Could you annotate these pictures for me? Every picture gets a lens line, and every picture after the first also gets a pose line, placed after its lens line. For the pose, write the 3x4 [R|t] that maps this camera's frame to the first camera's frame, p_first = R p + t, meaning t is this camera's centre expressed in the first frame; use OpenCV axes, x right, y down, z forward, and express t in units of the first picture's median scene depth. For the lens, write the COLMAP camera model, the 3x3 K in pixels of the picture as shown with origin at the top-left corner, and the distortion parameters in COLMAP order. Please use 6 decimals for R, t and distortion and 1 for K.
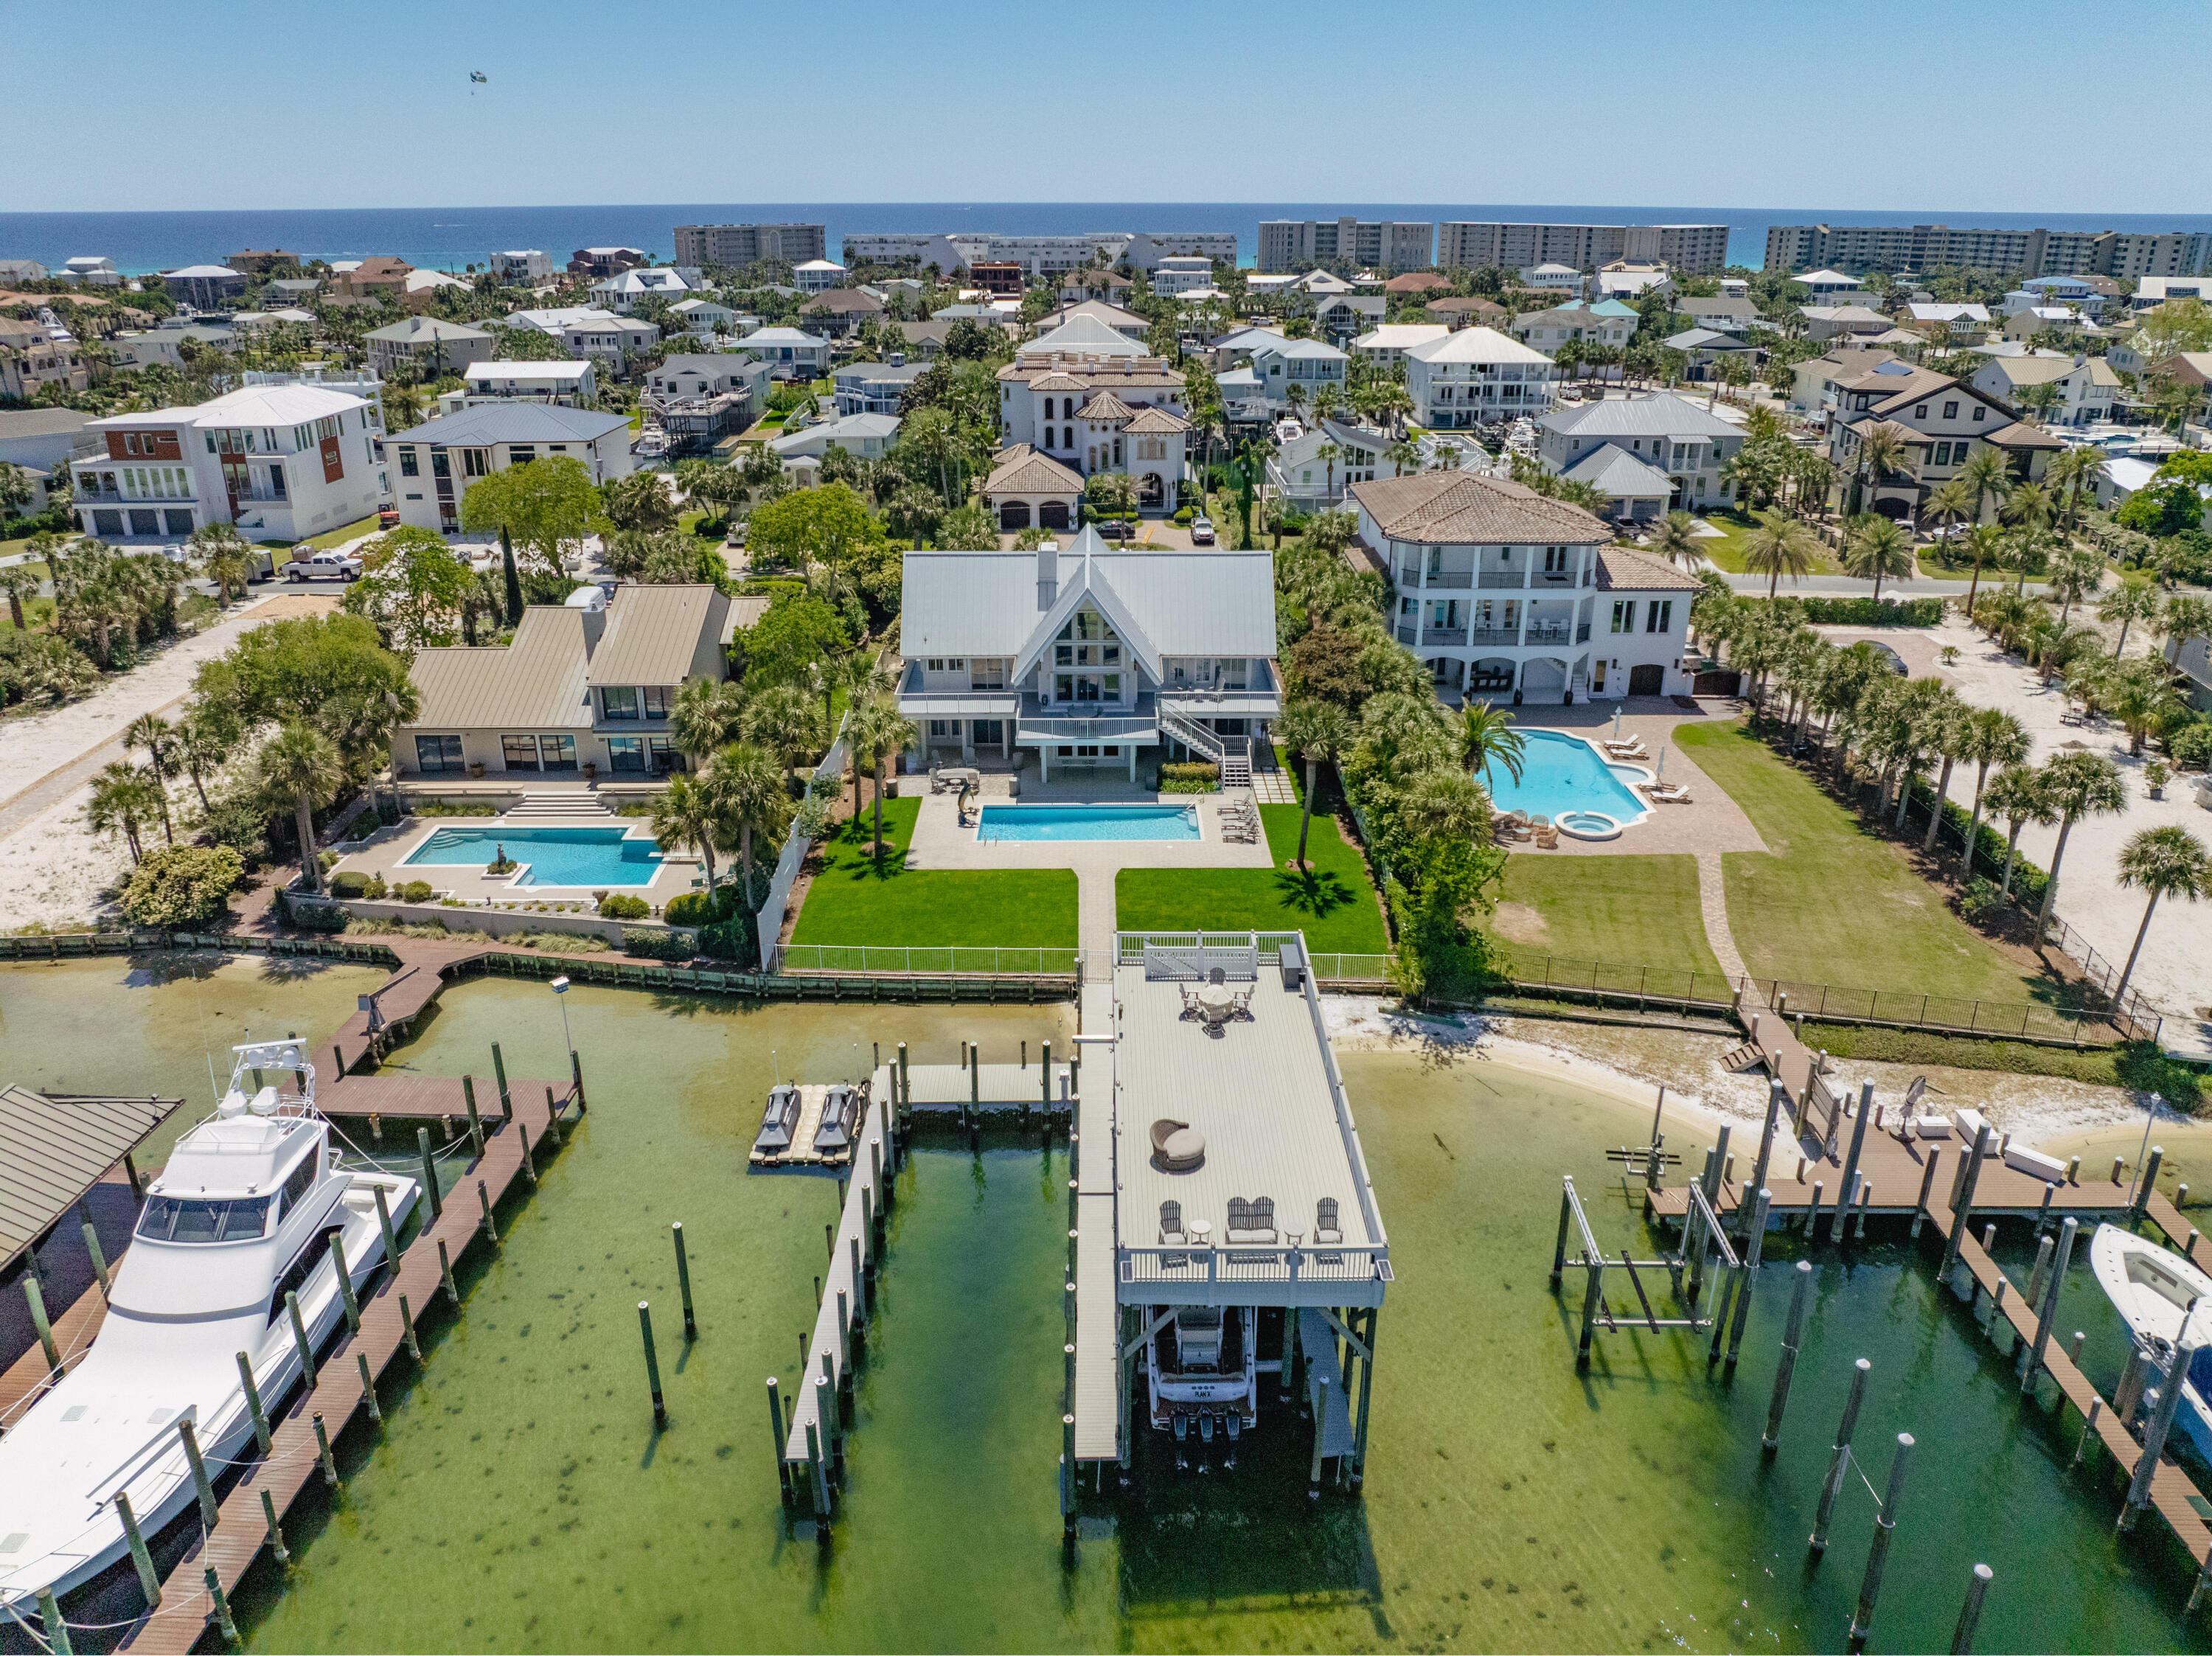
lens RADIAL K [[1551.2, 0, 1117.7], [0, 1551.2, 827.3], [0, 0, 1]] dist [-0.040259, 0.004773]
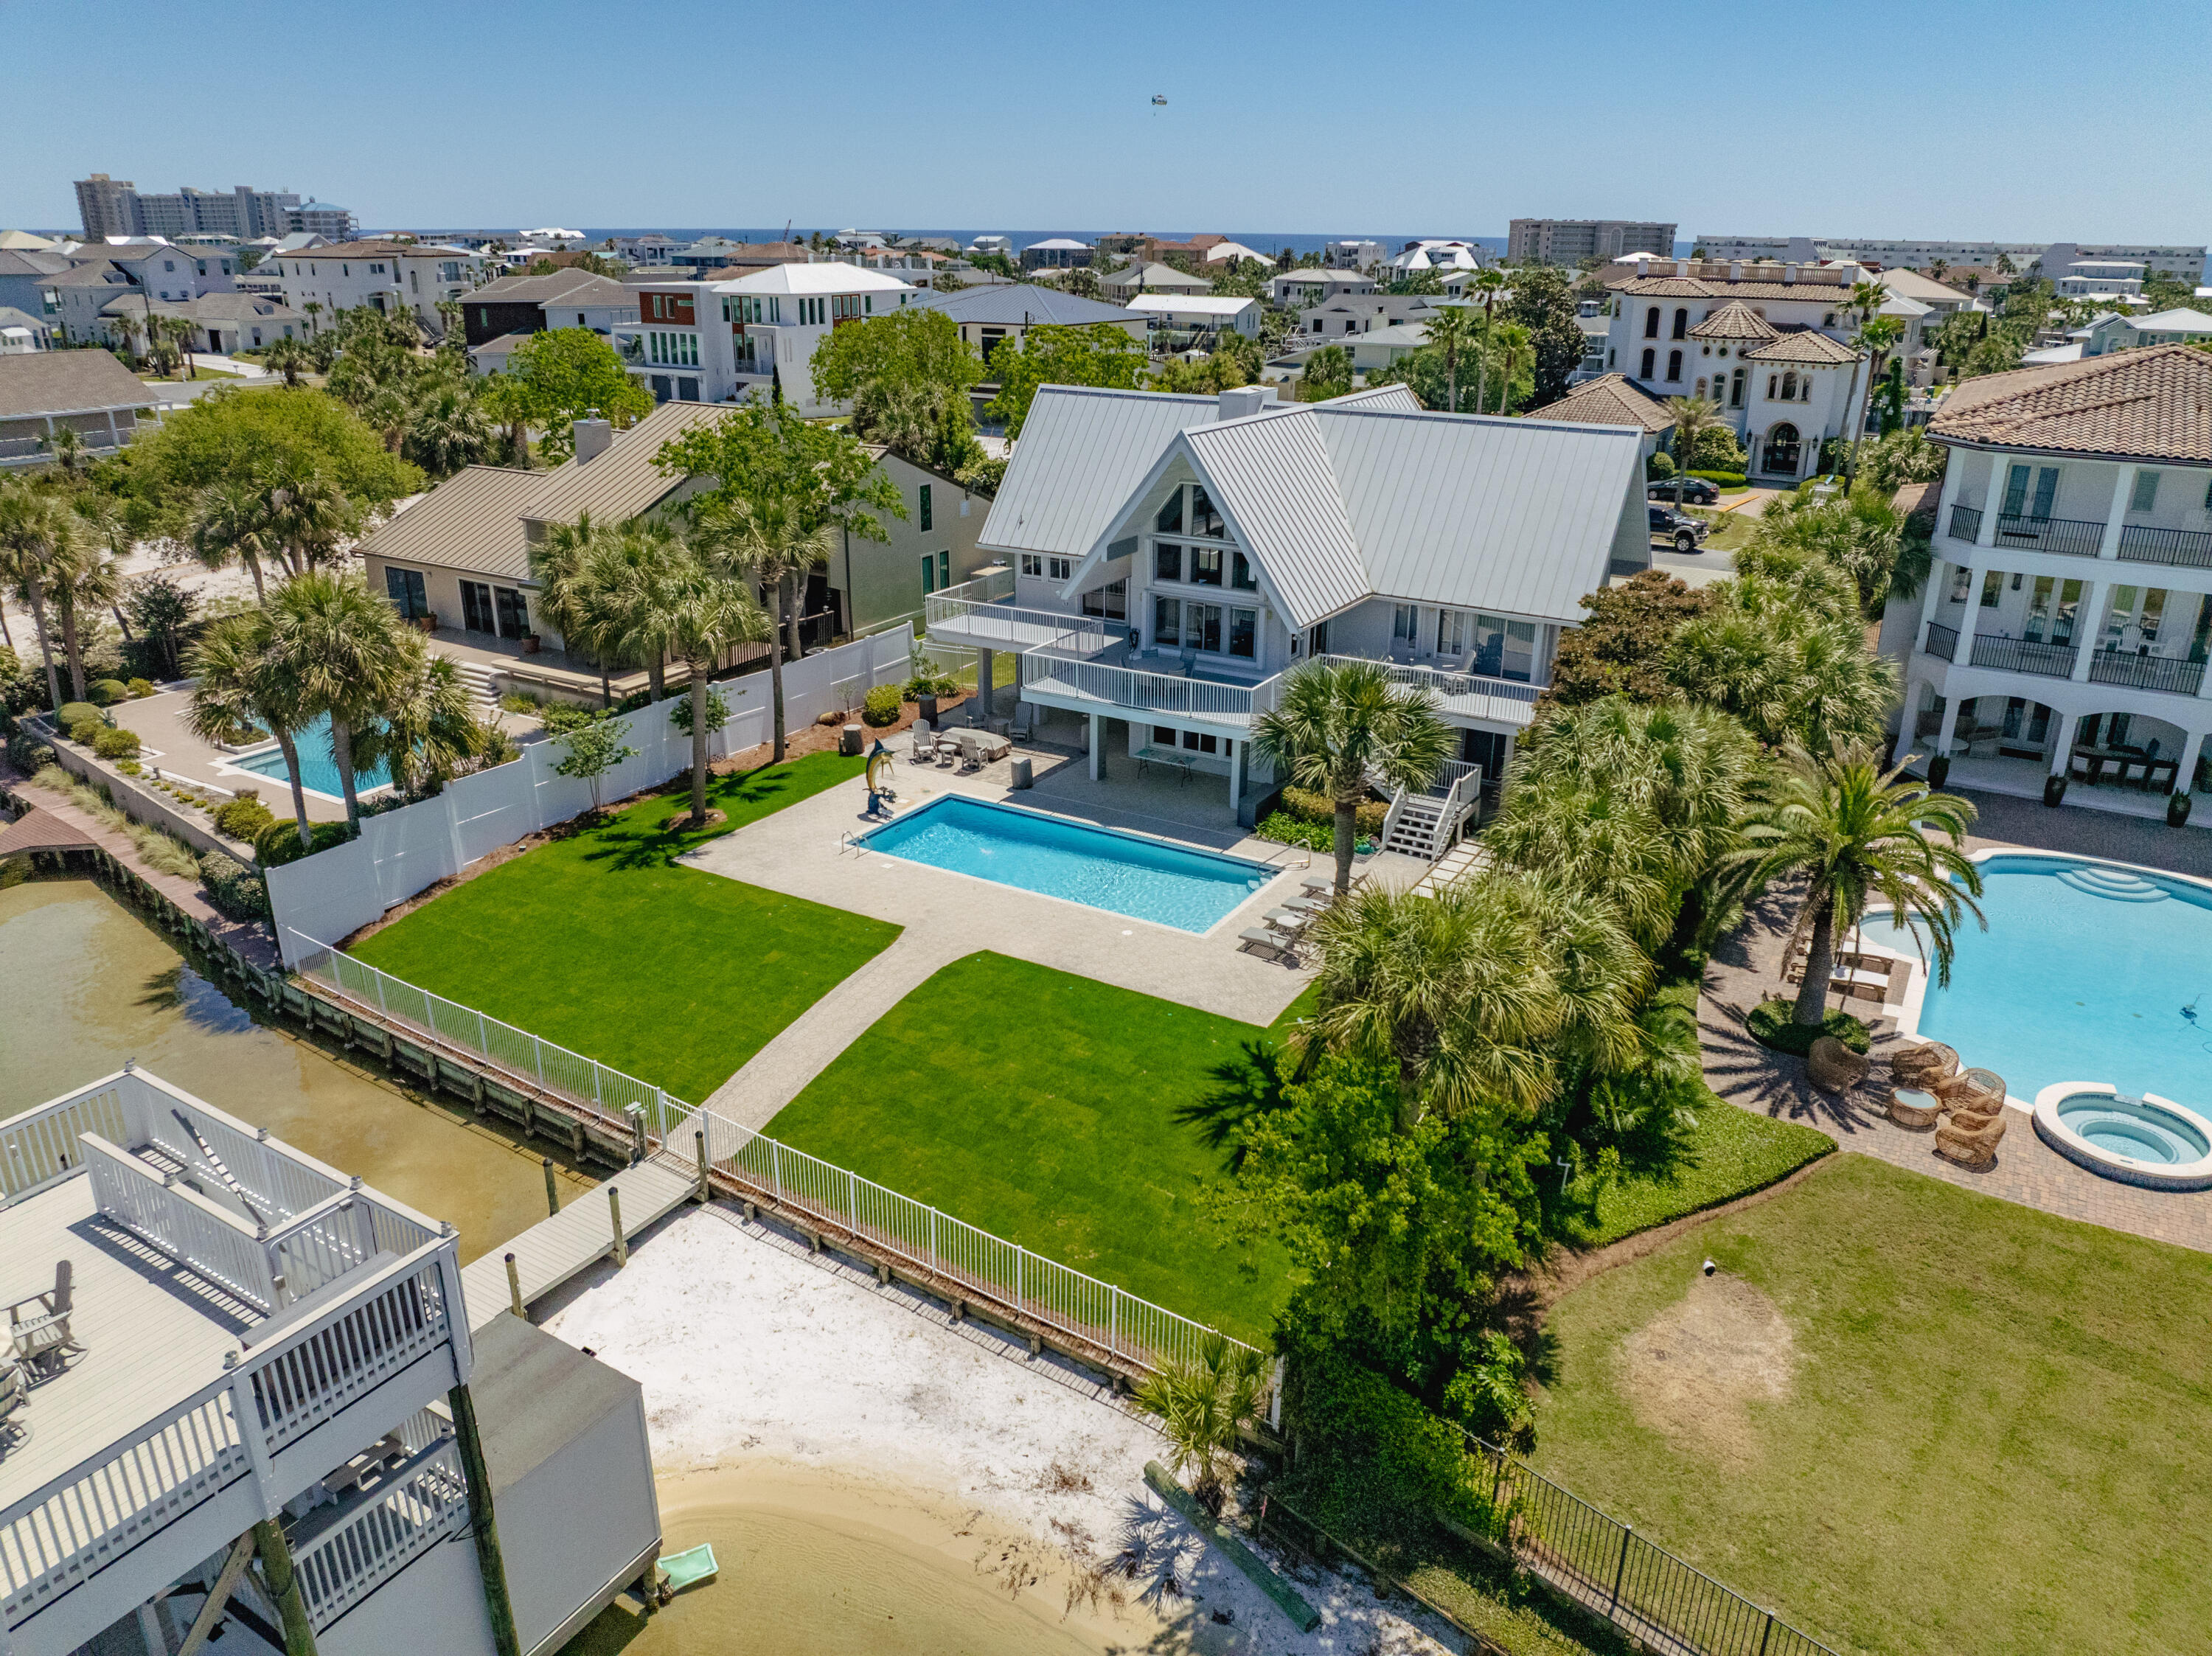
lens RADIAL K [[1551.2, 0, 1117.7], [0, 1551.2, 827.3], [0, 0, 1]] dist [-0.040259, 0.004773]
pose [[0.853653, 0.195082, -0.482928, 0.240760], [-0.204931, 0.978223, 0.032911, -0.032731], [0.478832, 0.070872, 0.875041, 0.520213]]
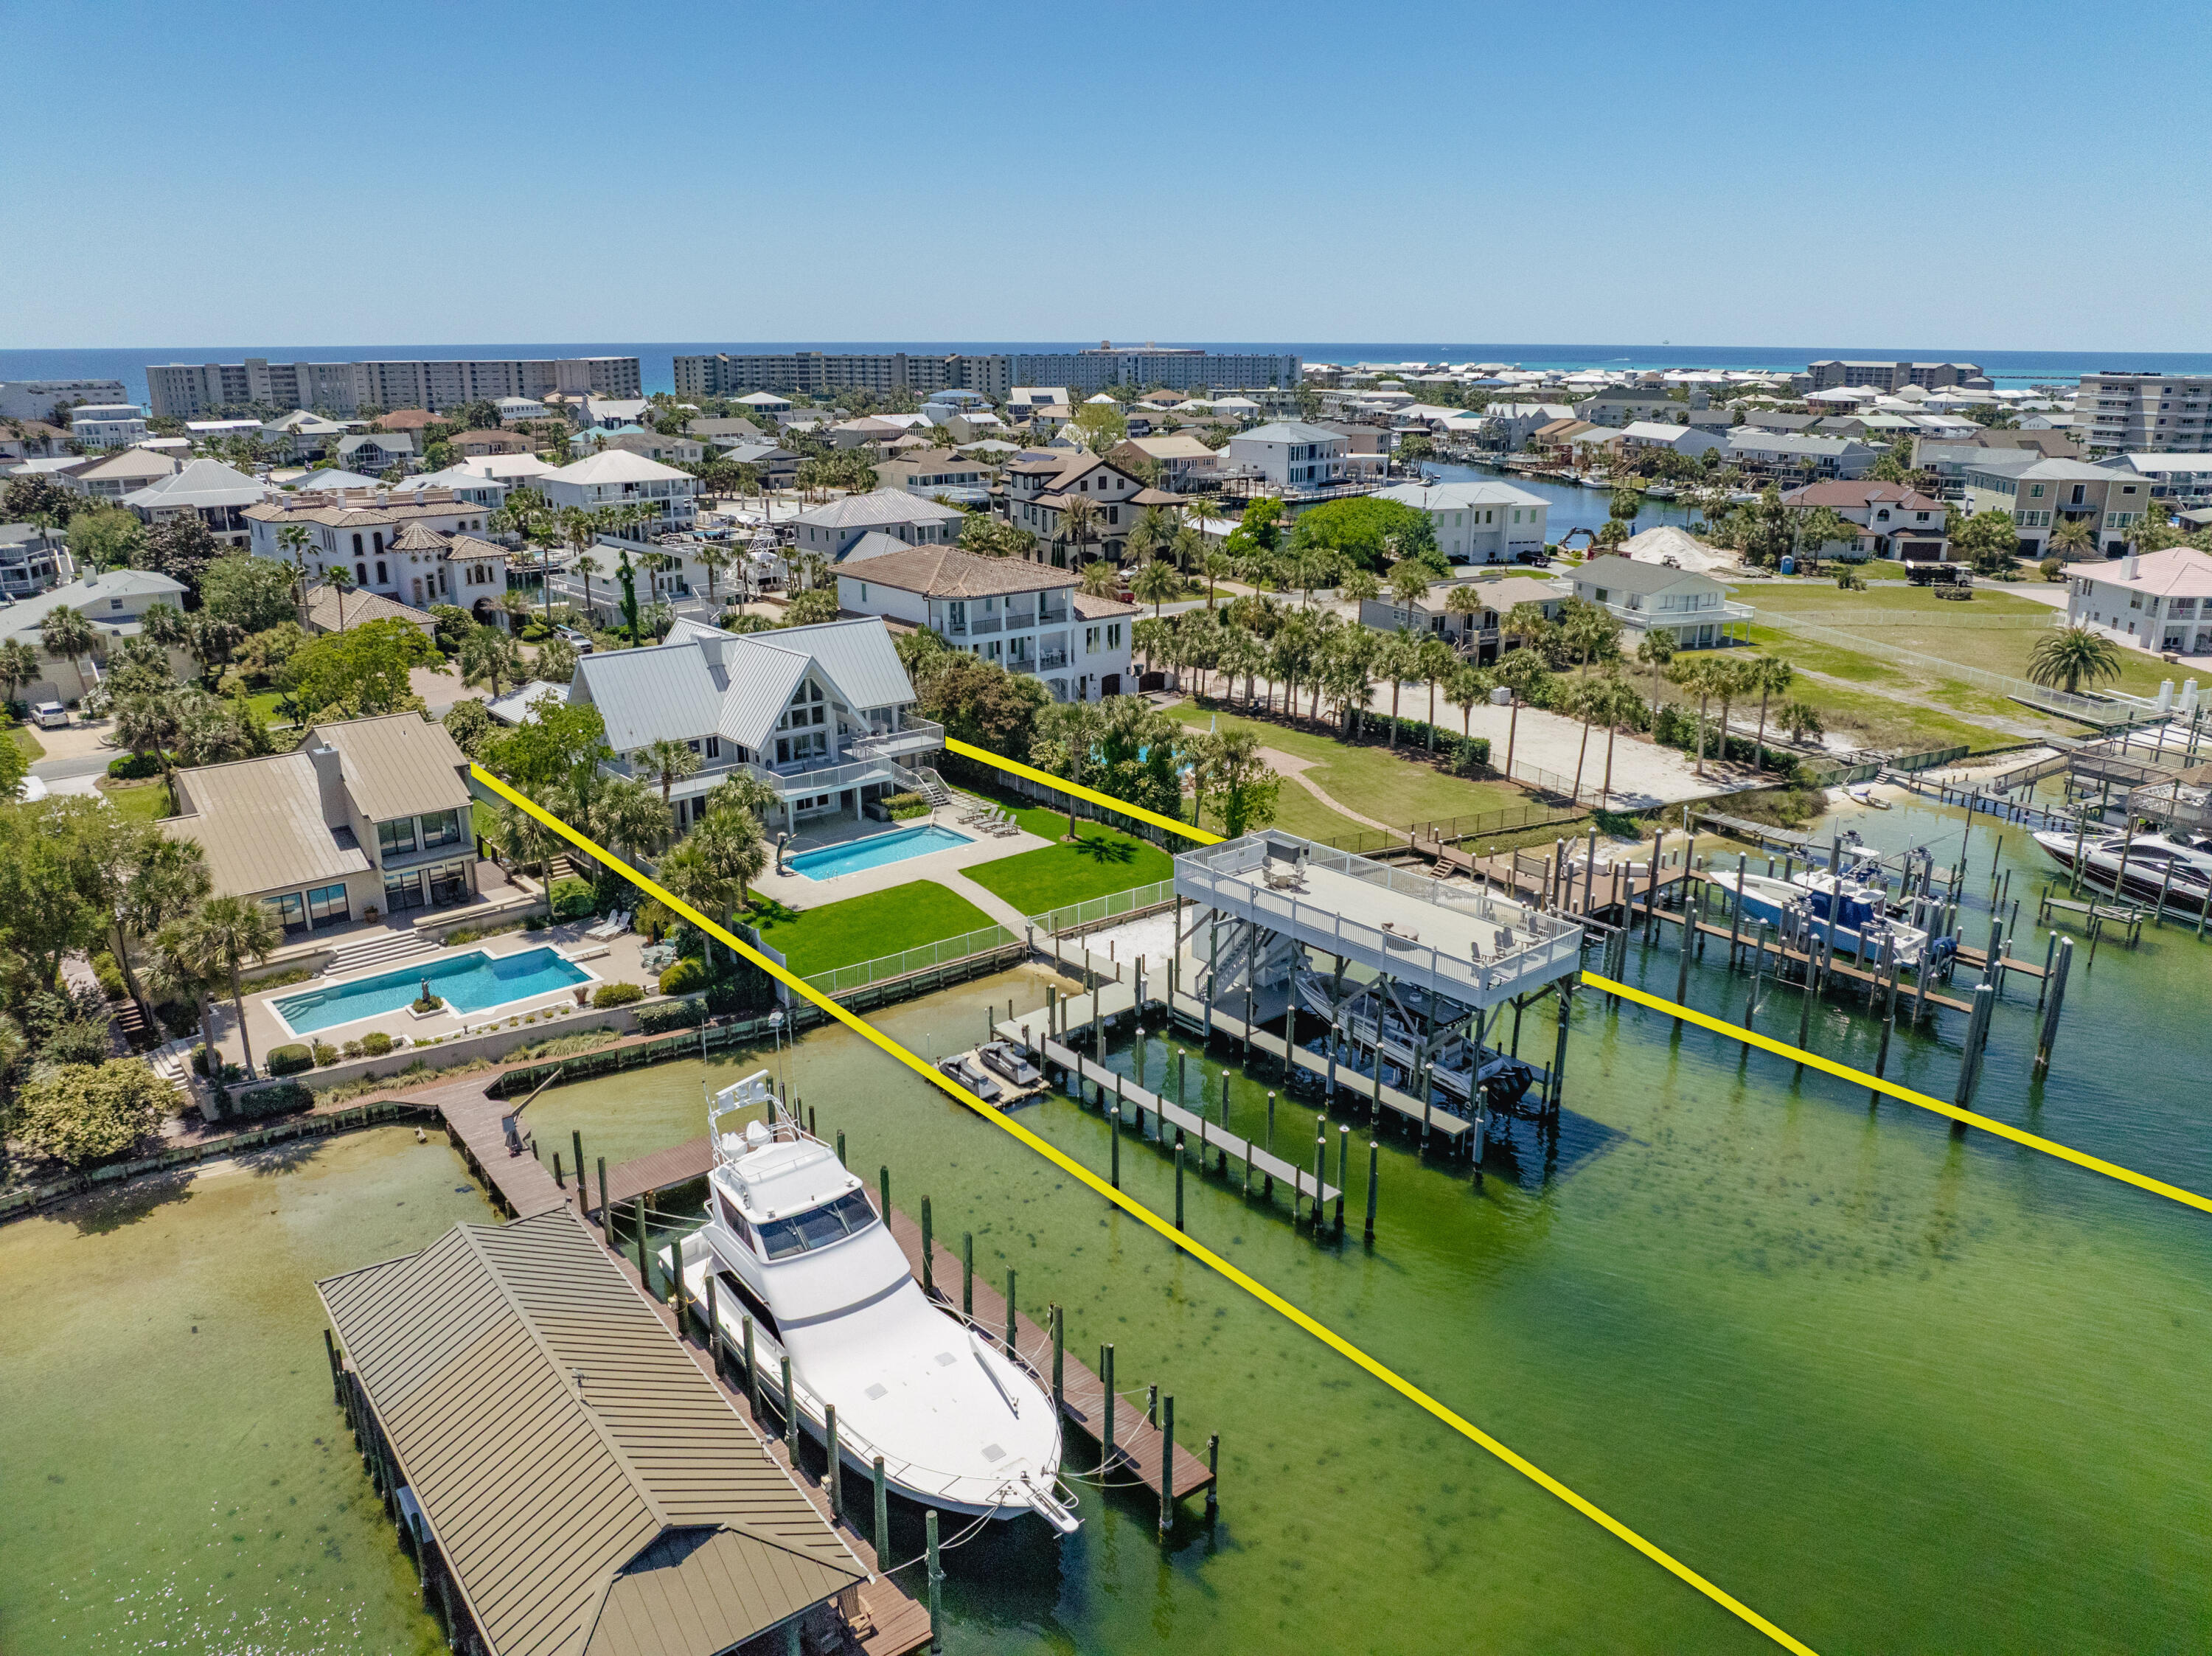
lens RADIAL K [[1551.2, 0, 1117.7], [0, 1551.2, 827.3], [0, 0, 1]] dist [-0.040259, 0.004773]
pose [[0.762249, -0.194145, 0.617482, -0.561910], [0.242861, 0.970047, 0.005196, 0.016307], [-0.599995, 0.146002, 0.786568, -0.010588]]
